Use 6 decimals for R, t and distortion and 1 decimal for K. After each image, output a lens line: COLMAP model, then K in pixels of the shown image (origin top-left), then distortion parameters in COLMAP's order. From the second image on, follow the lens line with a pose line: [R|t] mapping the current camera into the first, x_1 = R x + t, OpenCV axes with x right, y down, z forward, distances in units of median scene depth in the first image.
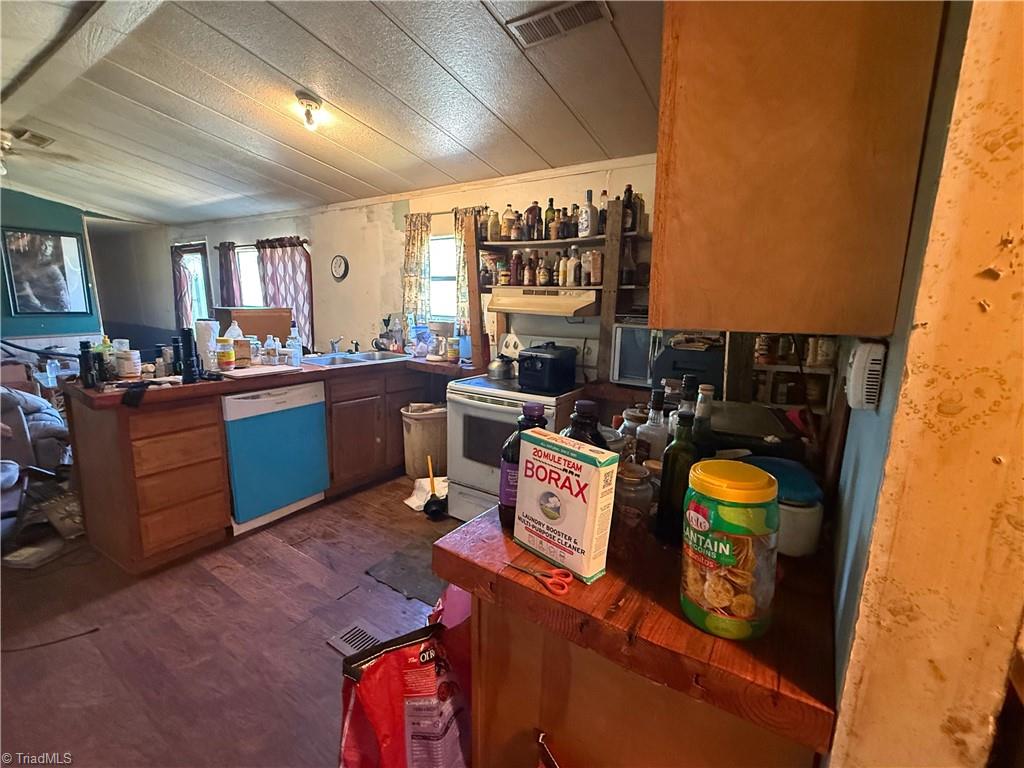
lens RADIAL K [[450.6, 0, 512.3], [0, 450.6, 381.8], [0, 0, 1]] dist [-0.001705, -0.000048]
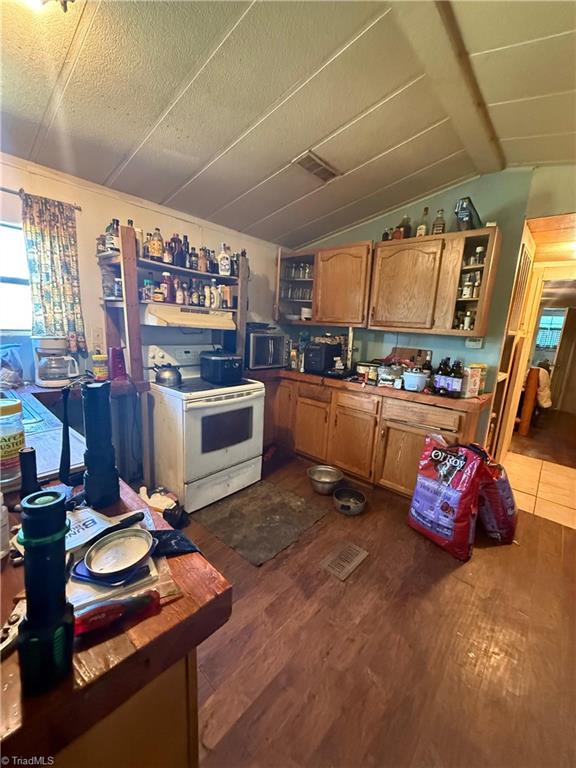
lens RADIAL K [[307.7, 0, 286.1], [0, 307.7, 382.8], [0, 0, 1]] dist [0.000739, 0.000021]
pose [[0.139473, -0.192352, 0.971364, -0.845193], [0.131370, 0.975875, 0.174382, -0.125711], [-0.981473, 0.103287, 0.161378, 0.666640]]
